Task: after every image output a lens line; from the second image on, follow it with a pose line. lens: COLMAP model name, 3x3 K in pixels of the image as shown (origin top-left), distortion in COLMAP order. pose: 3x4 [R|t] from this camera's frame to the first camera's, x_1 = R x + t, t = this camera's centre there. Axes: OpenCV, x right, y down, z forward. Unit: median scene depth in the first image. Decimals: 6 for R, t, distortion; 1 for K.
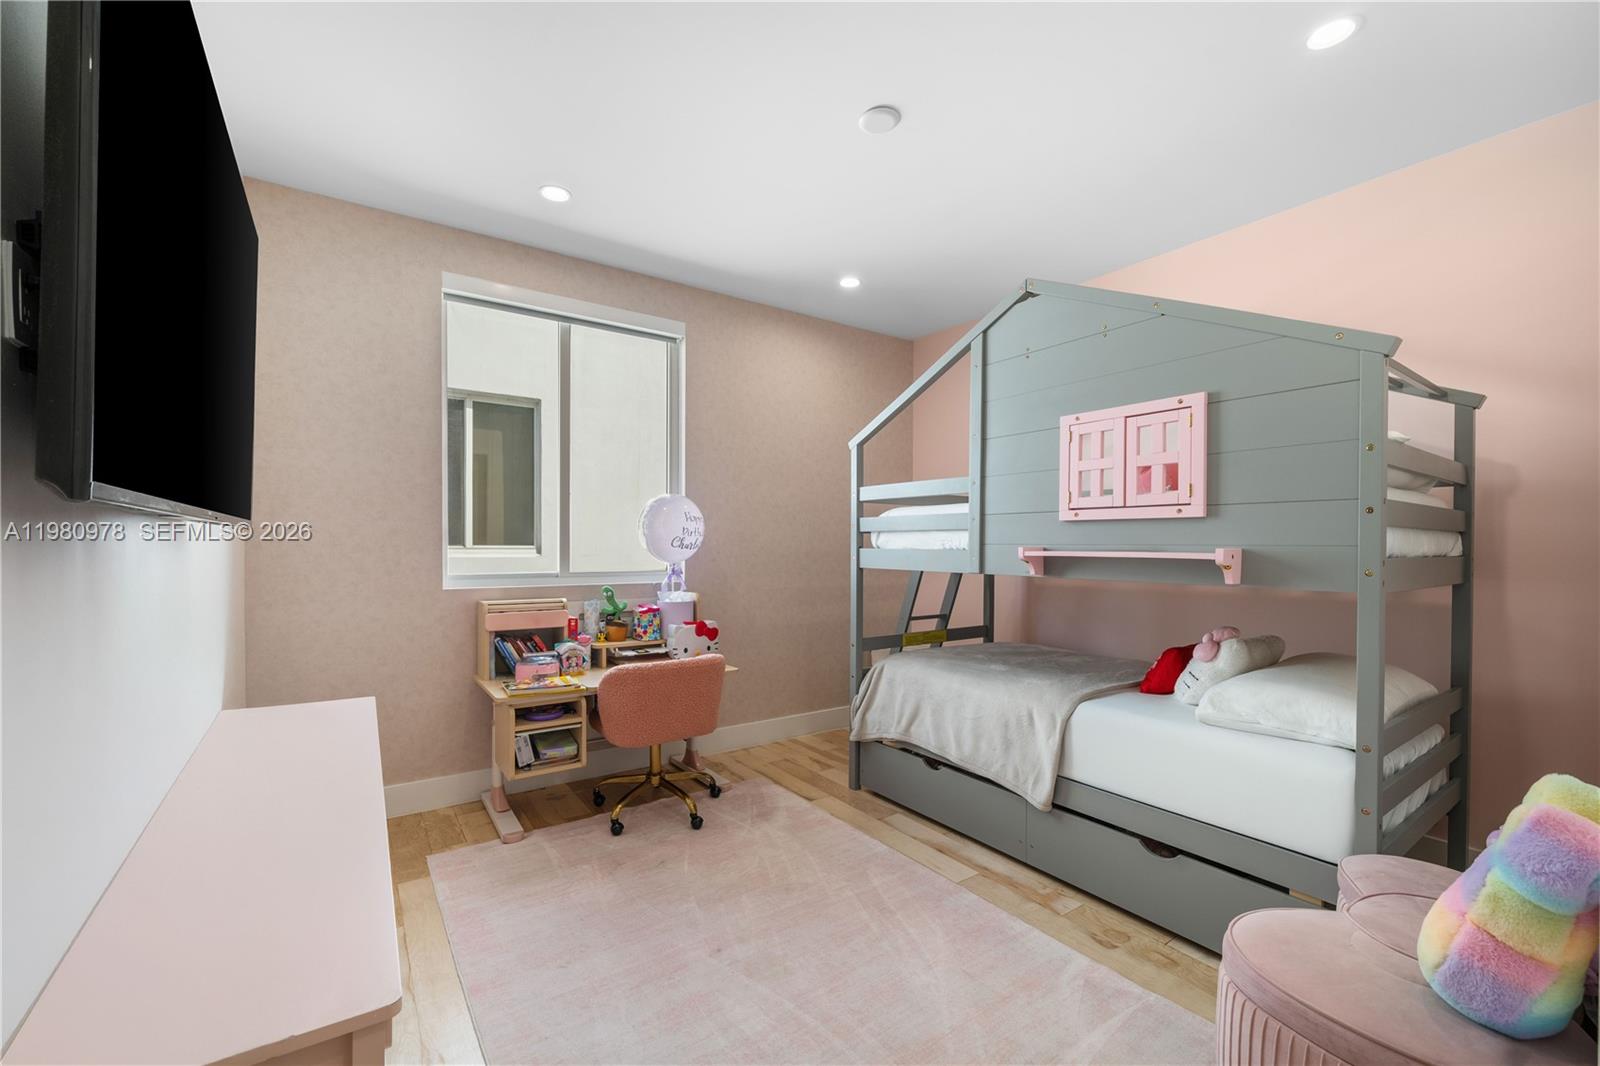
lens RADIAL K [[655.6, 0, 798.0], [0, 655.6, 545.7], [0, 0, 1]] dist [0.015208, -0.000285]
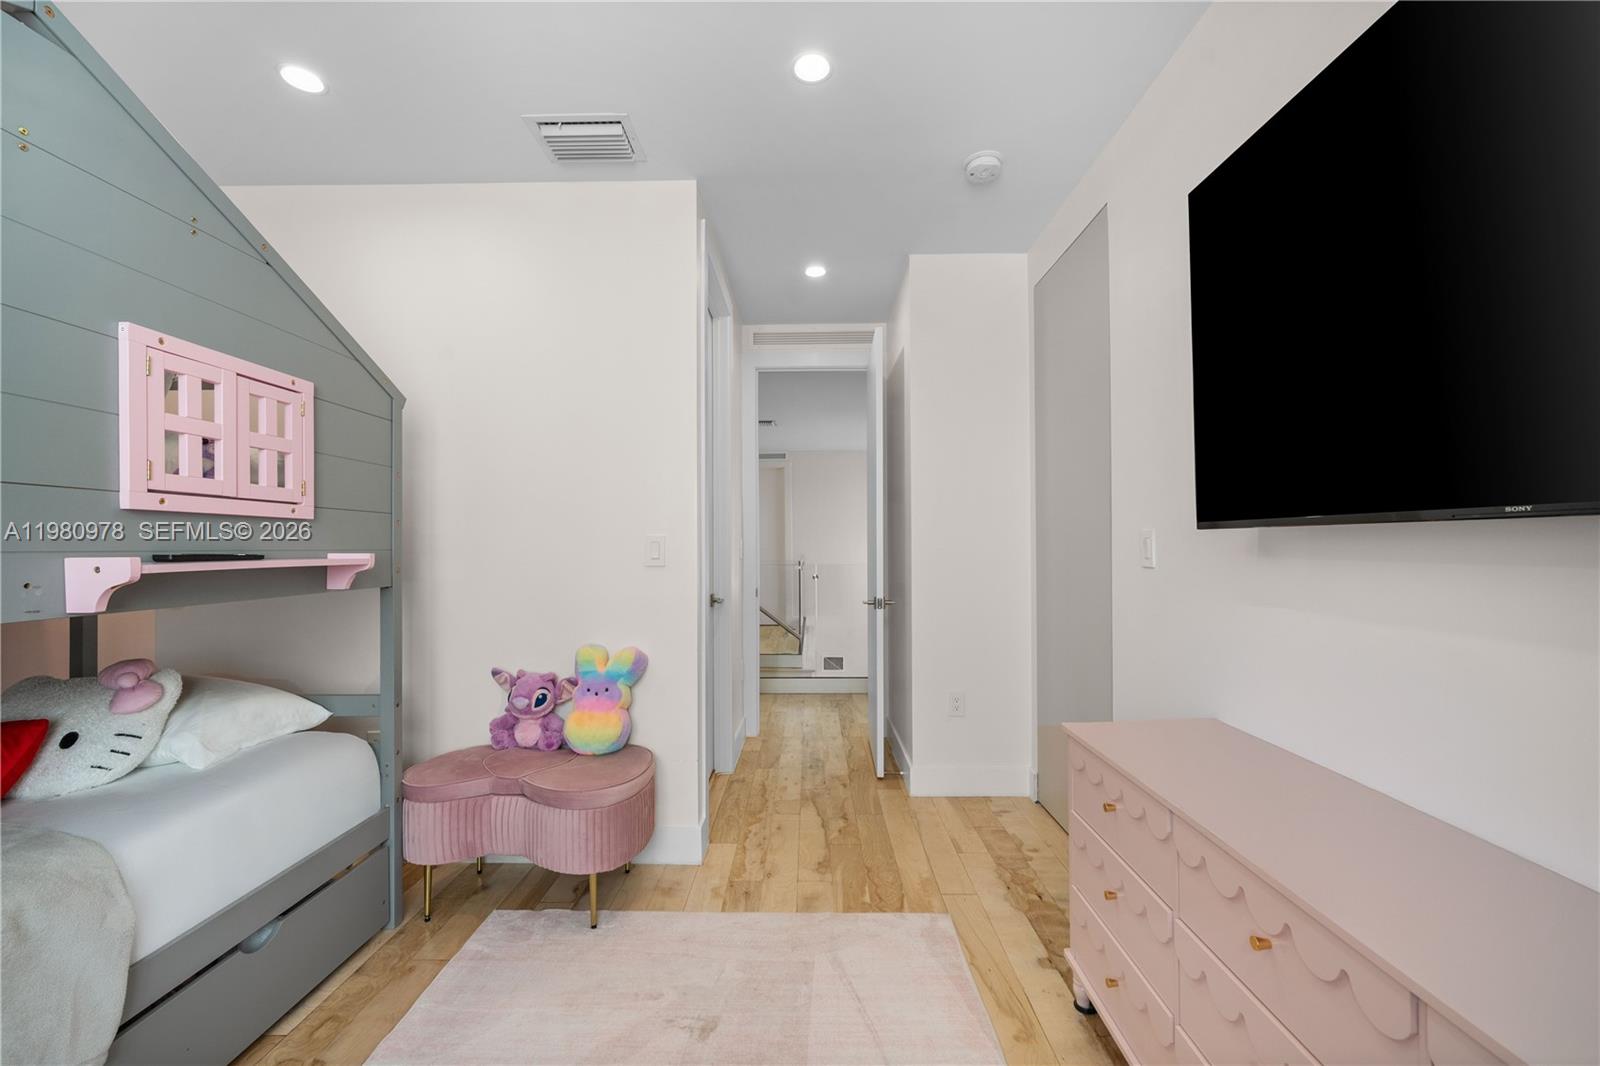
lens RADIAL K [[655.6, 0, 799.5], [0, 655.6, 540.5], [0, 0, 1]] dist [0.015208, -0.000285]
pose [[-0.802263, 0.003694, 0.596959, -0.445873], [0.000017, 0.999981, -0.006165, -0.008801], [-0.596970, -0.004936, -0.802248, 1.259762]]
